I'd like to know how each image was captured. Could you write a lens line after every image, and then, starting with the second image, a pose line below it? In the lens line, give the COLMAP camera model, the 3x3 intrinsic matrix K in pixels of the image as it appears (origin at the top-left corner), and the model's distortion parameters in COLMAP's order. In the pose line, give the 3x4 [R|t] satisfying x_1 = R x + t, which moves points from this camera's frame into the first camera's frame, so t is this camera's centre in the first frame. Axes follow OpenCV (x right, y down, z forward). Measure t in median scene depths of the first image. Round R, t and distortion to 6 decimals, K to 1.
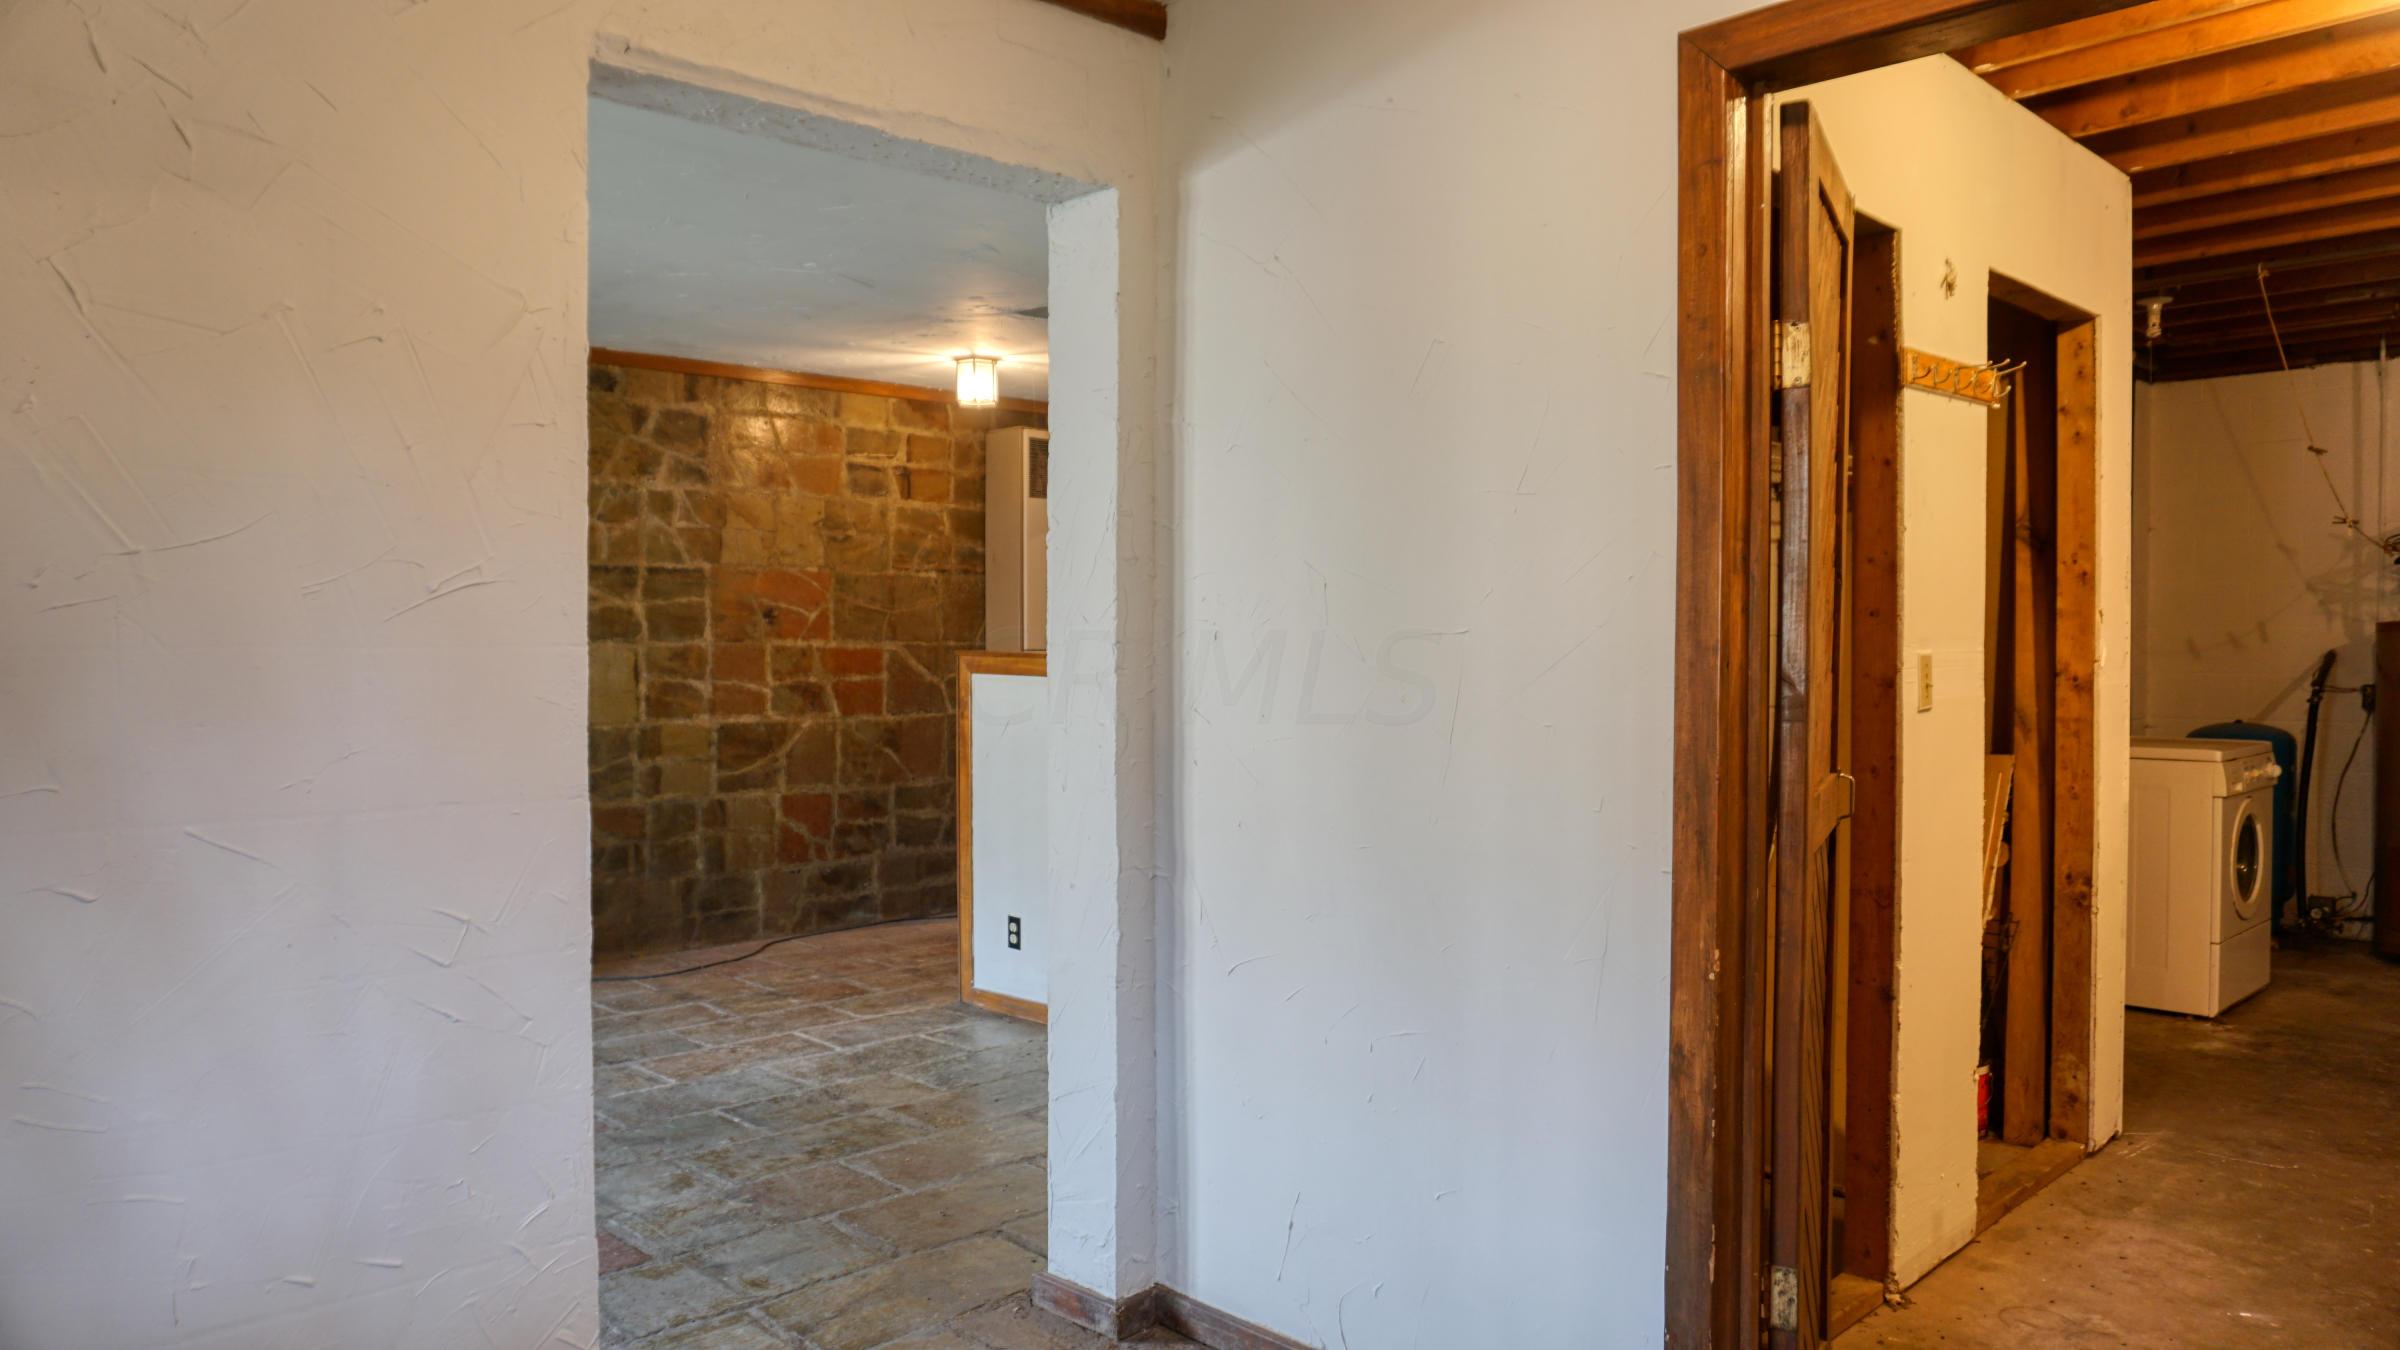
lens RADIAL K [[1593.0, 0, 1207.6], [0, 1593.0, 663.5], [0, 0, 1]] dist [-0.063893, 0.041821]
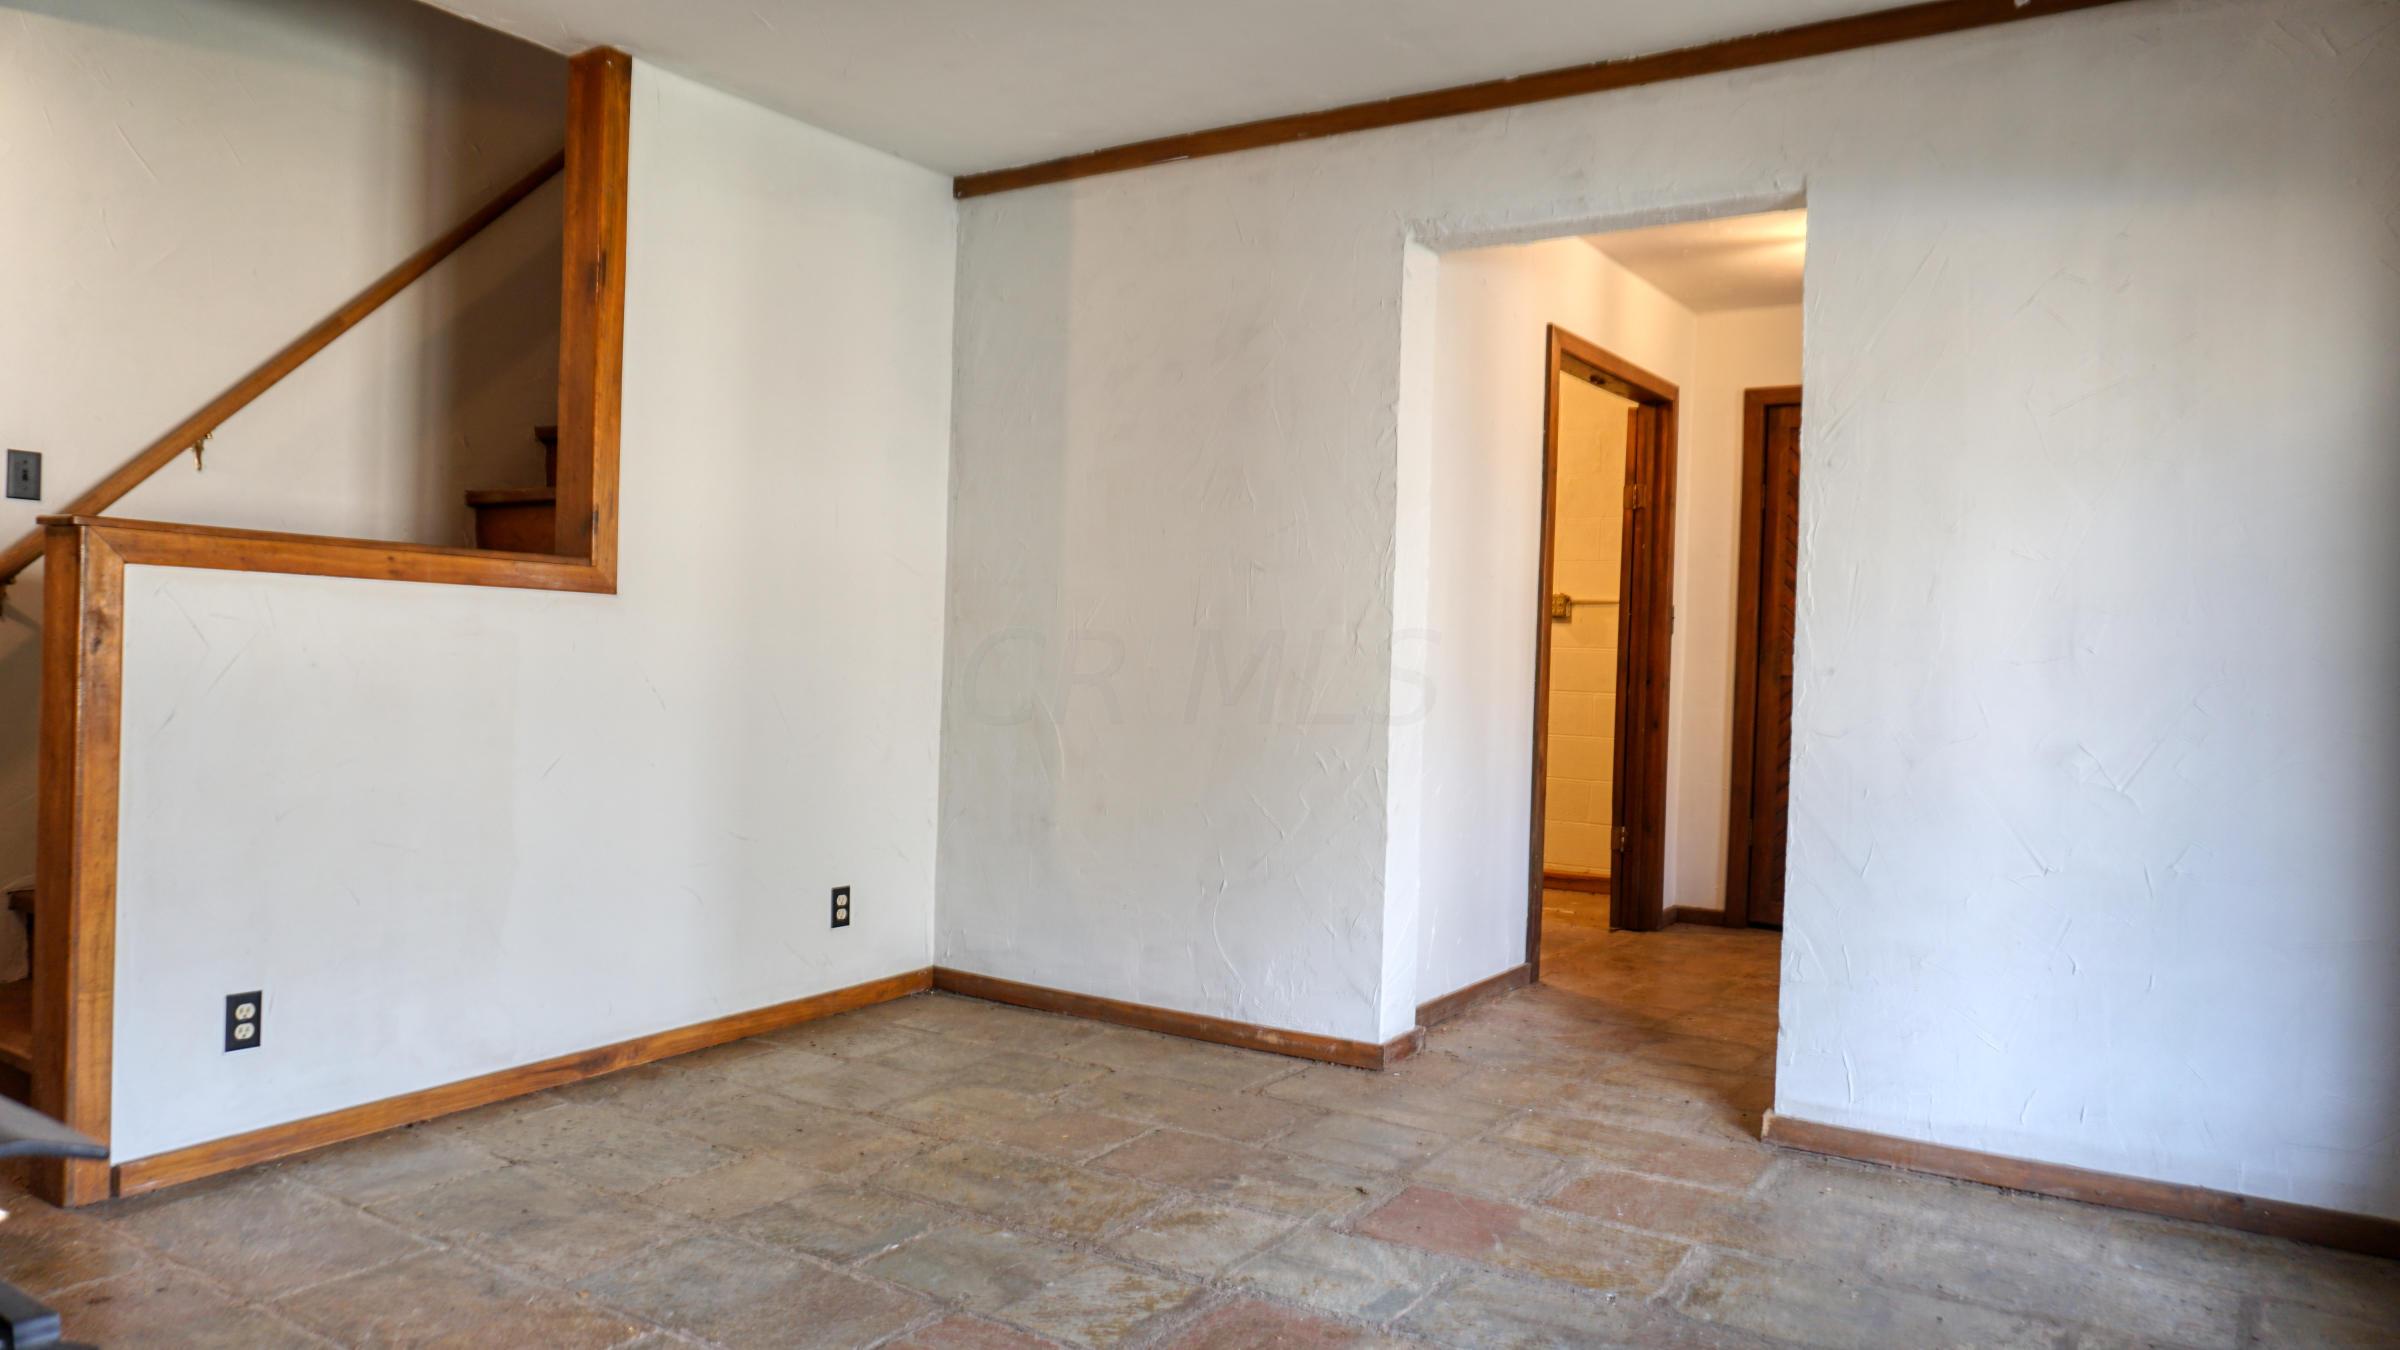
lens RADIAL K [[1593.0, 0, 1203.0], [0, 1593.0, 665.4], [0, 0, 1]] dist [-0.063893, 0.041821]
pose [[-0.224302, -0.015690, 0.974393, -0.620354], [-0.020114, 0.999732, 0.011468, 0.023379], [-0.974312, -0.017026, -0.224558, 0.659154]]
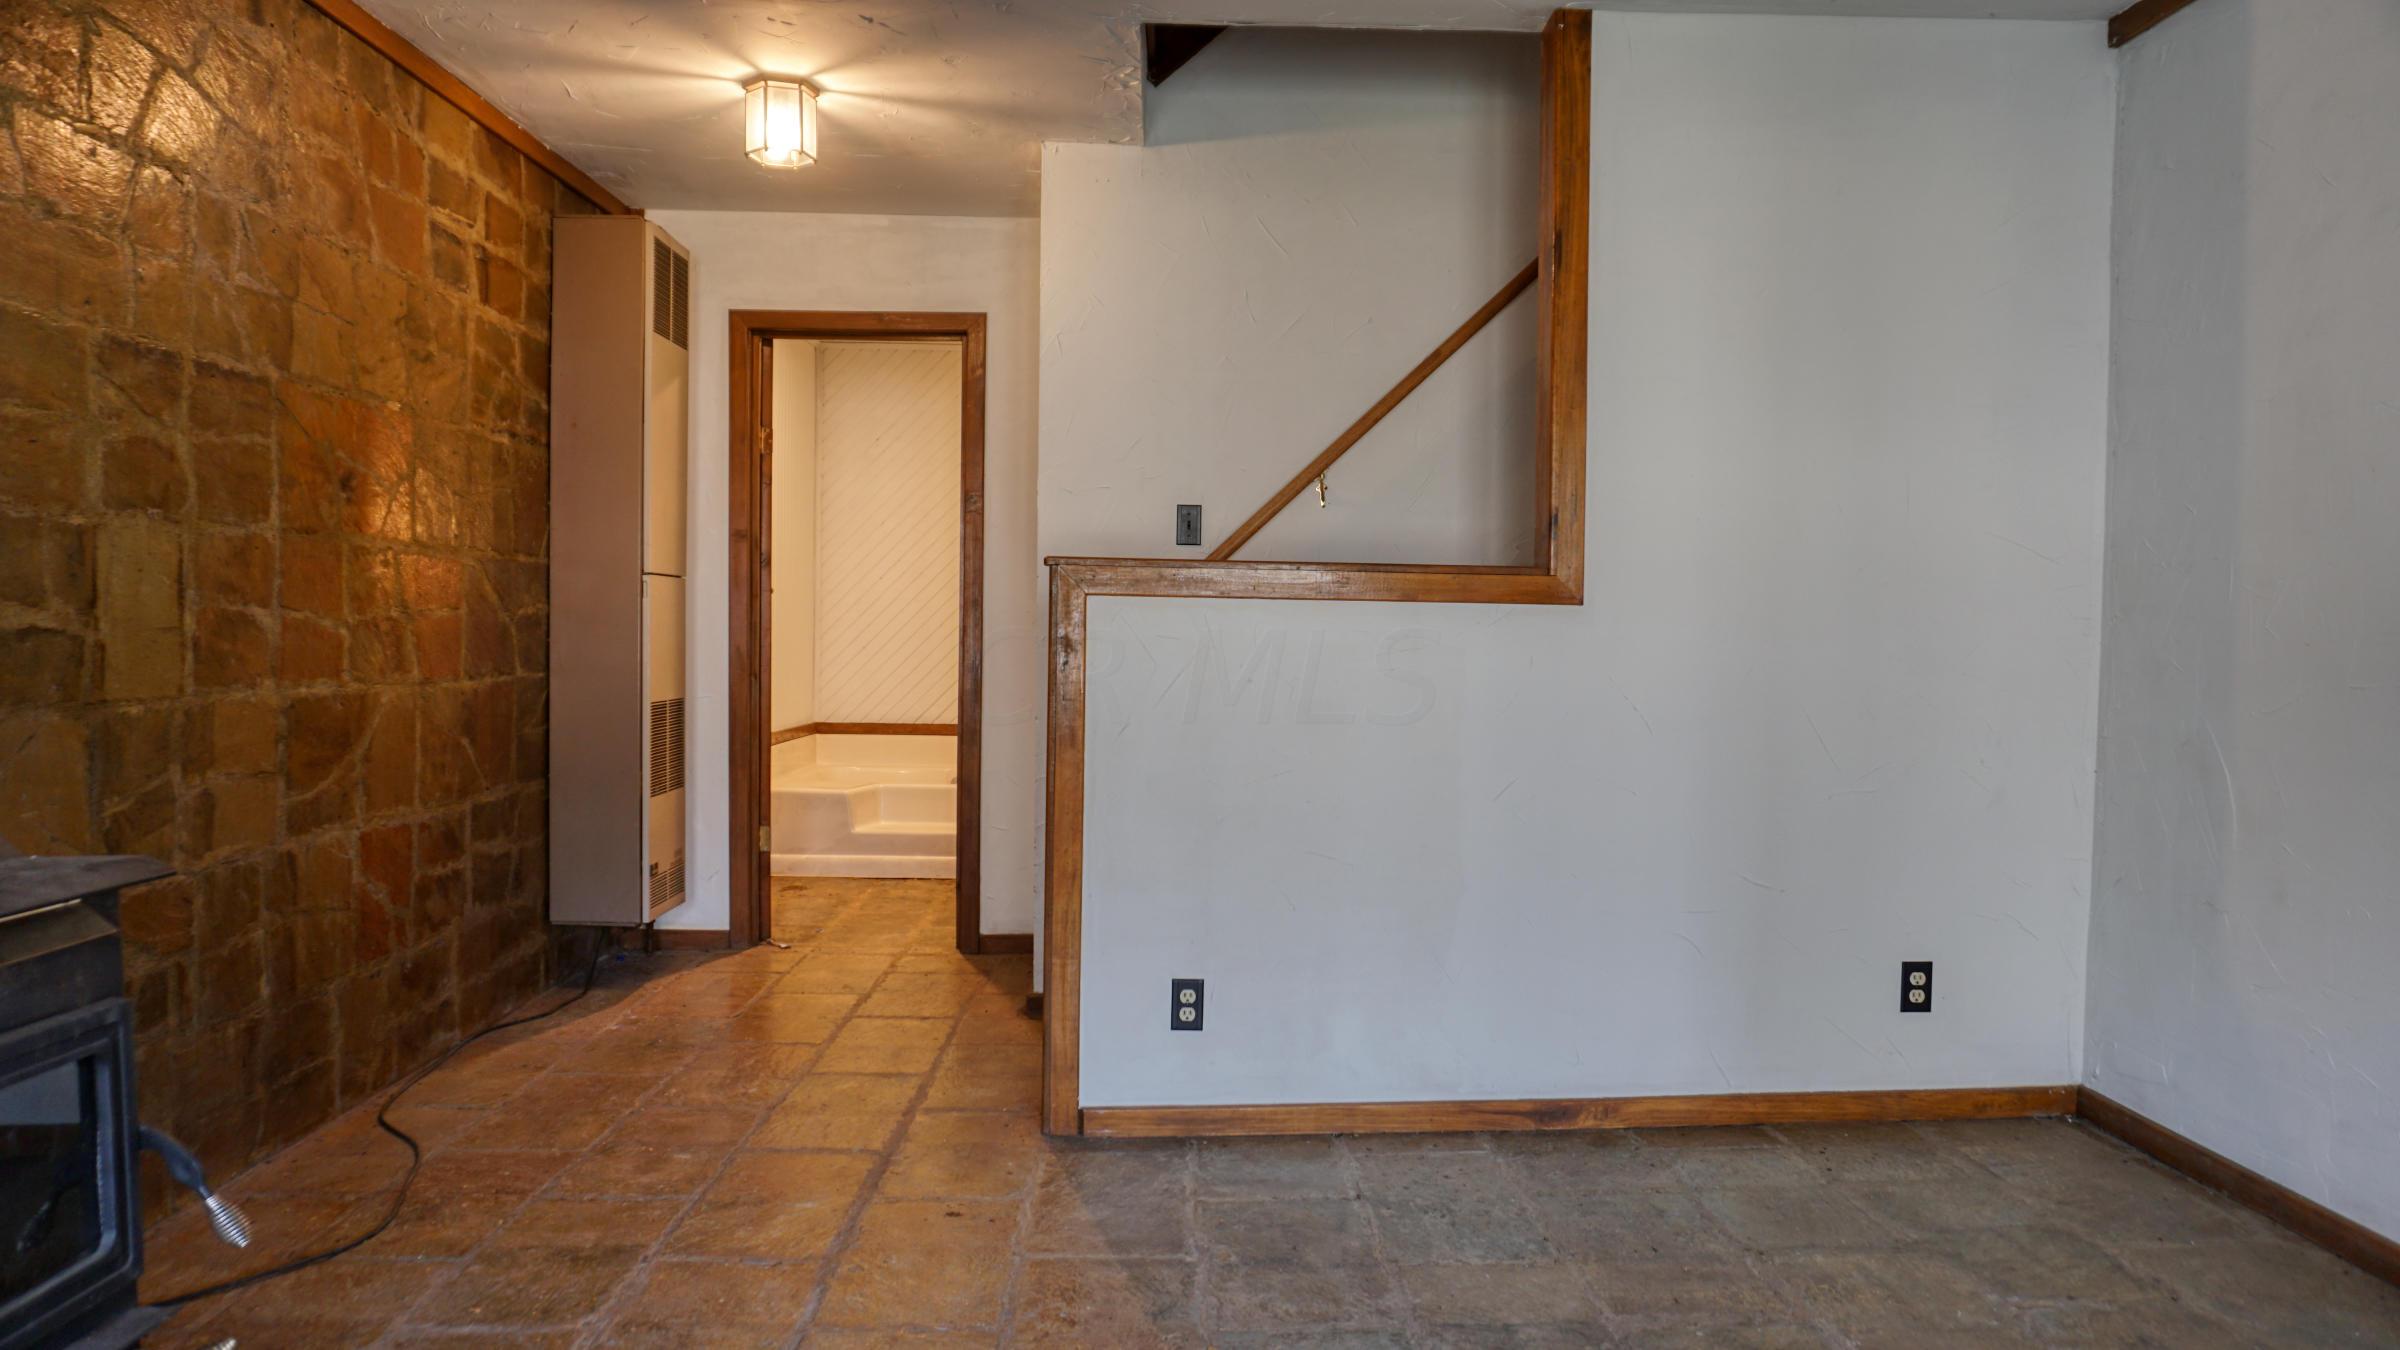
lens RADIAL K [[1593.0, 0, 1199.7], [0, 1593.0, 673.4], [0, 0, 1]] dist [-0.063893, 0.041821]
pose [[0.685034, -0.014624, 0.728365, -0.480248], [-0.001000, 0.999779, 0.021014, 0.020323], [-0.728511, -0.015124, 0.684867, 0.470834]]
